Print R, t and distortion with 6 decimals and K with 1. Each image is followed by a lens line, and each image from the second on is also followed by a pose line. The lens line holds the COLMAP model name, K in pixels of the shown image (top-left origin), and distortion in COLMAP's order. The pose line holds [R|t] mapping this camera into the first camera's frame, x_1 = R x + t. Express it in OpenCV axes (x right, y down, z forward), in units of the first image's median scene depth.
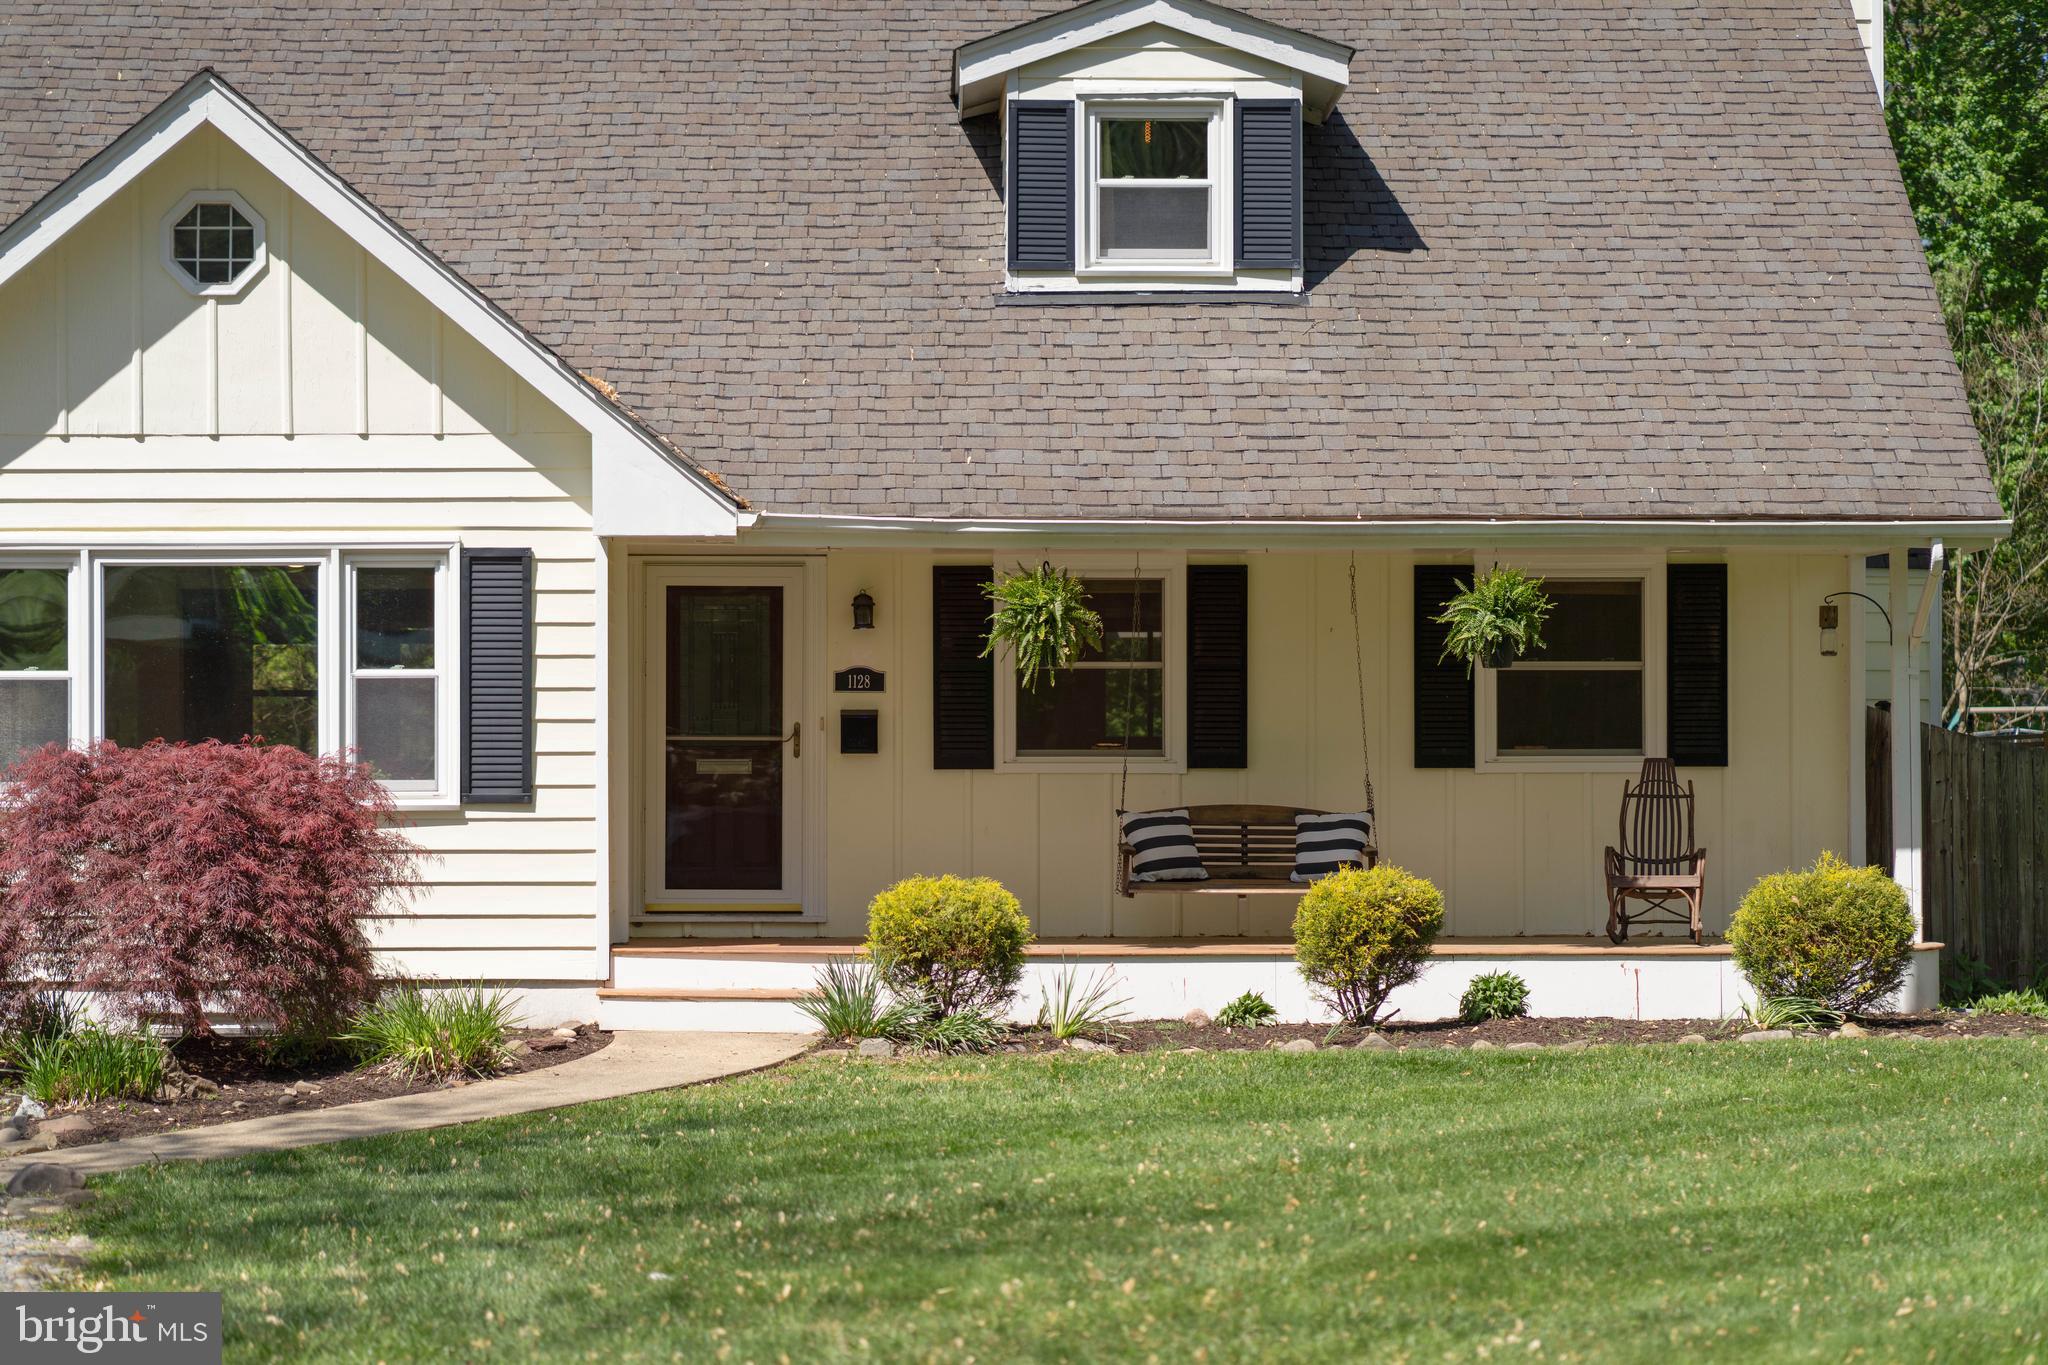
lens RADIAL K [[4930.3, 0, 1029.4], [0, 4930.3, 687.6], [0, 0, 1]] dist [-0.000682, 0.000000]
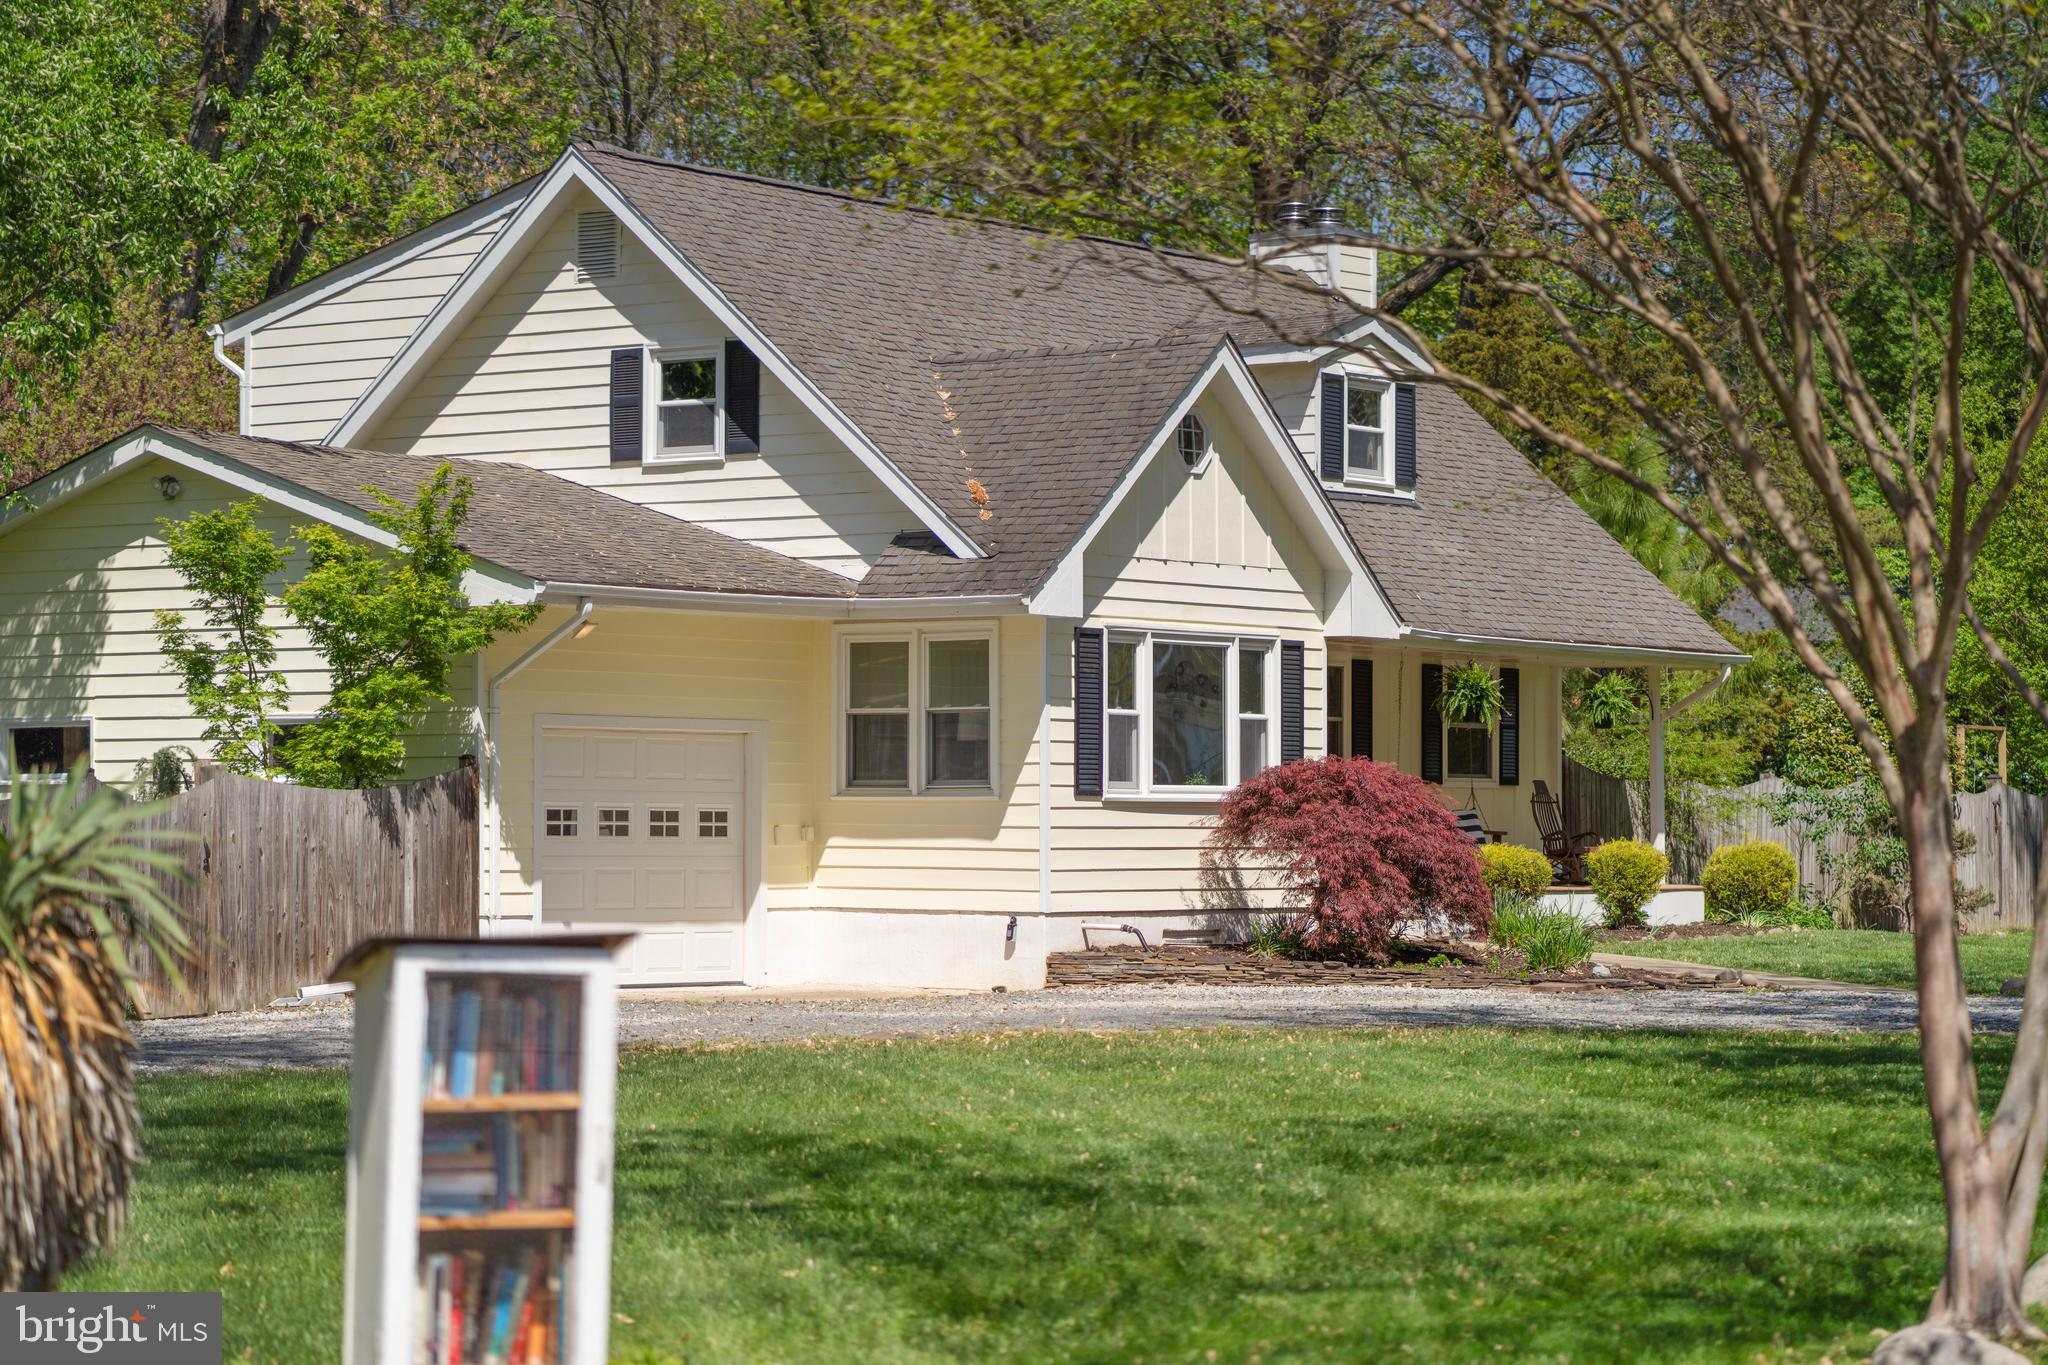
lens RADIAL K [[4930.3, 0, 1023.3], [0, 4930.3, 688.5], [0, 0, 1]] dist [-0.000682, 0.000000]
pose [[0.611092, 0.029015, 0.791028, -1.438478], [-0.024726, 0.999540, -0.017562, 0.017973], [-0.791173, -0.008827, 0.611528, 0.080463]]
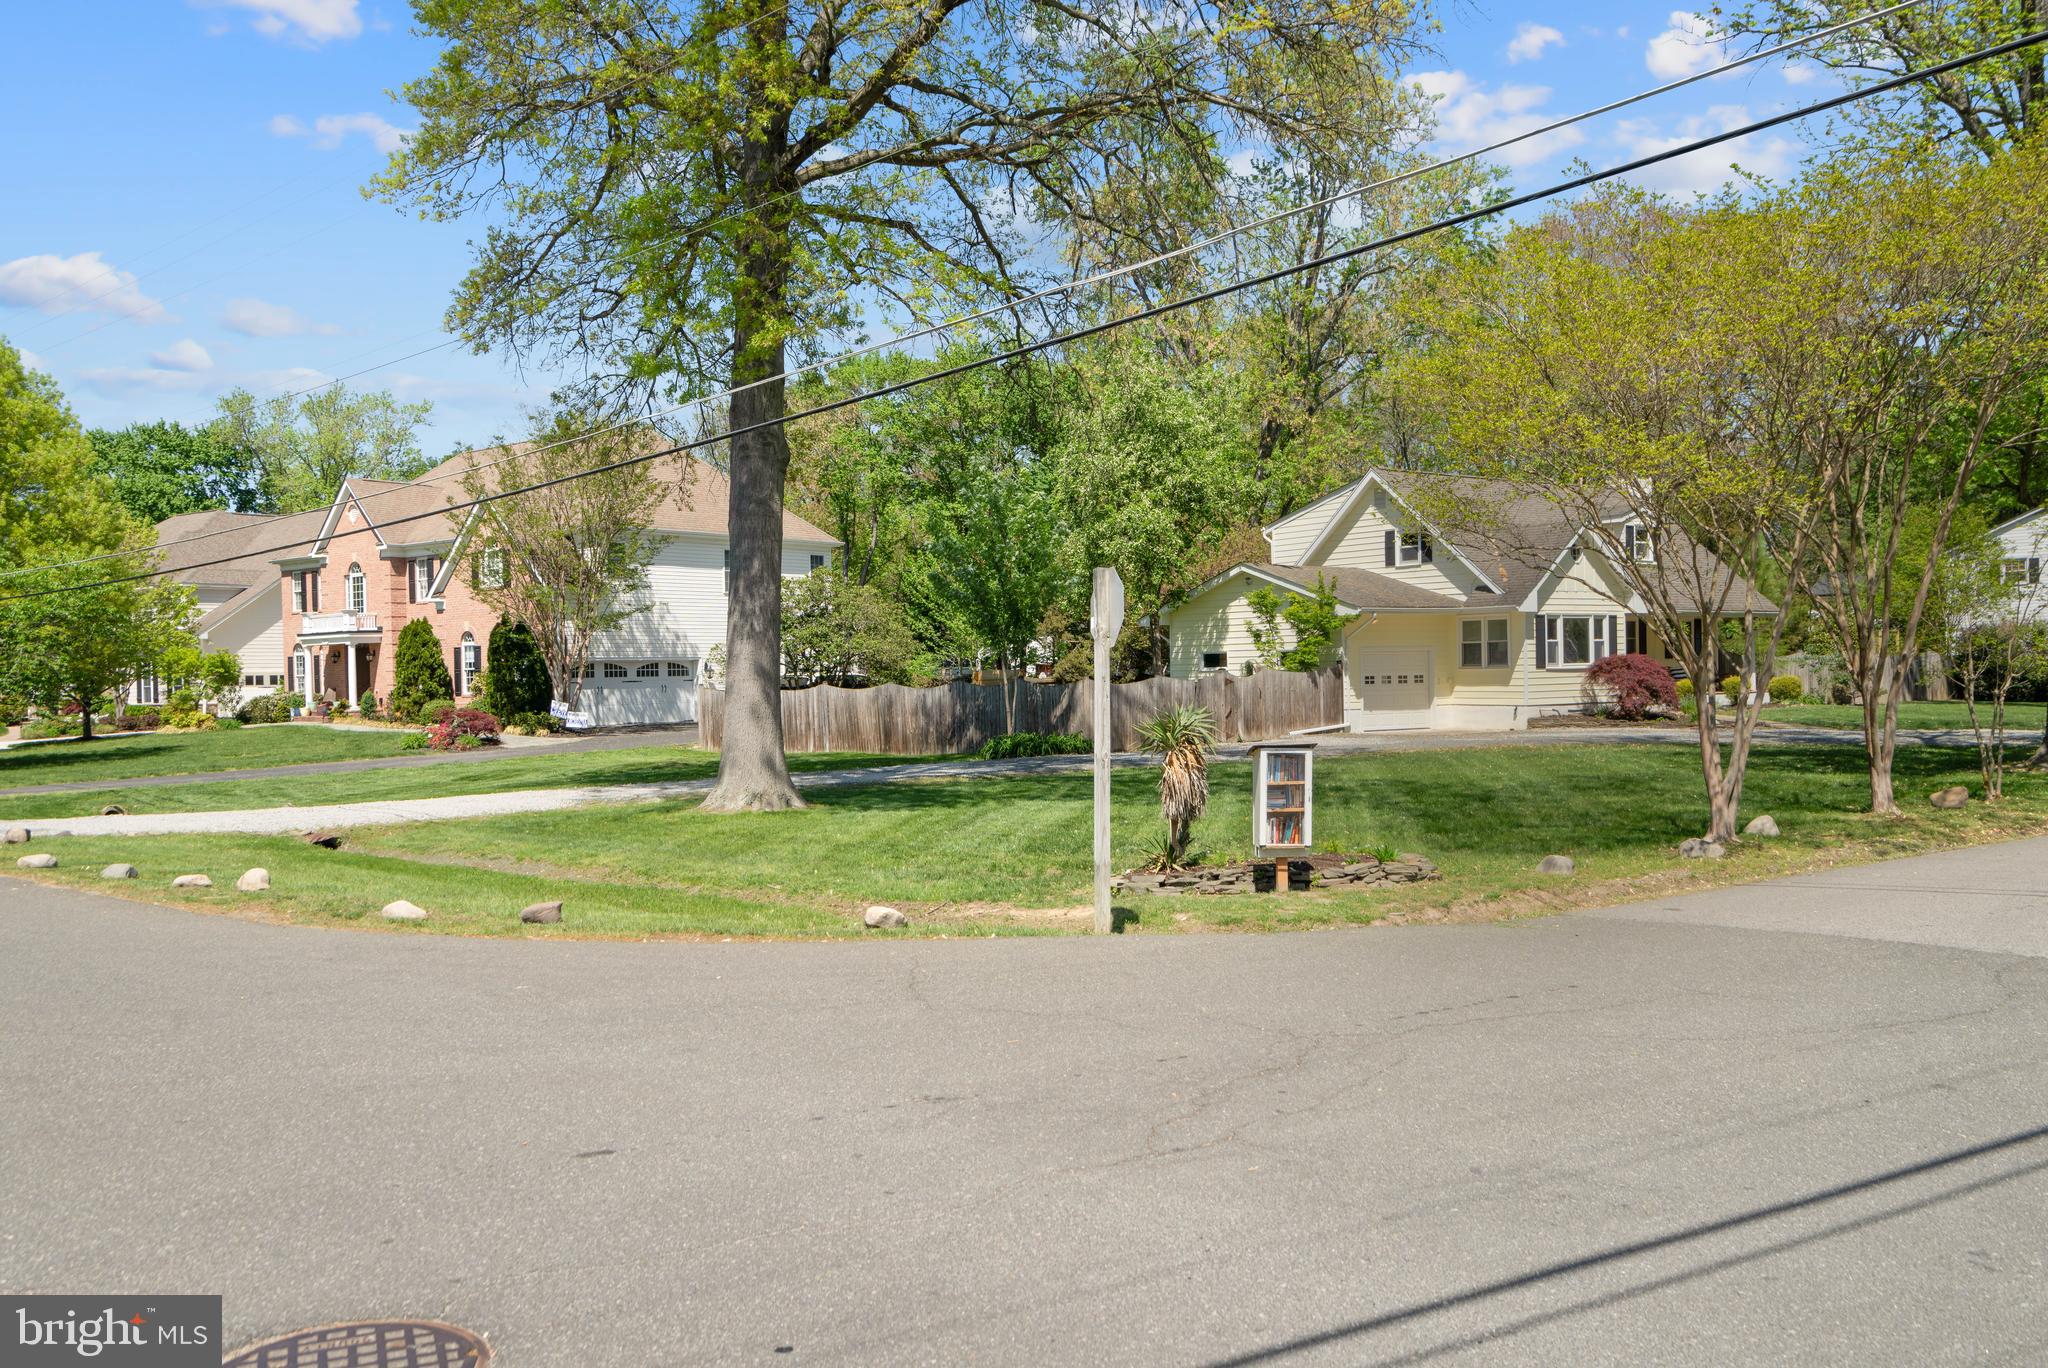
lens RADIAL K [[1661.2, 0, 1009.3], [0, 1661.2, 684.2], [0, 0, 1]] dist [0.009433, -0.008763]
pose [[0.833215, -0.015459, 0.552733, -1.544566], [0.001175, 0.999656, 0.026186, -0.003207], [-0.552948, -0.021169, 0.832947, -0.065070]]
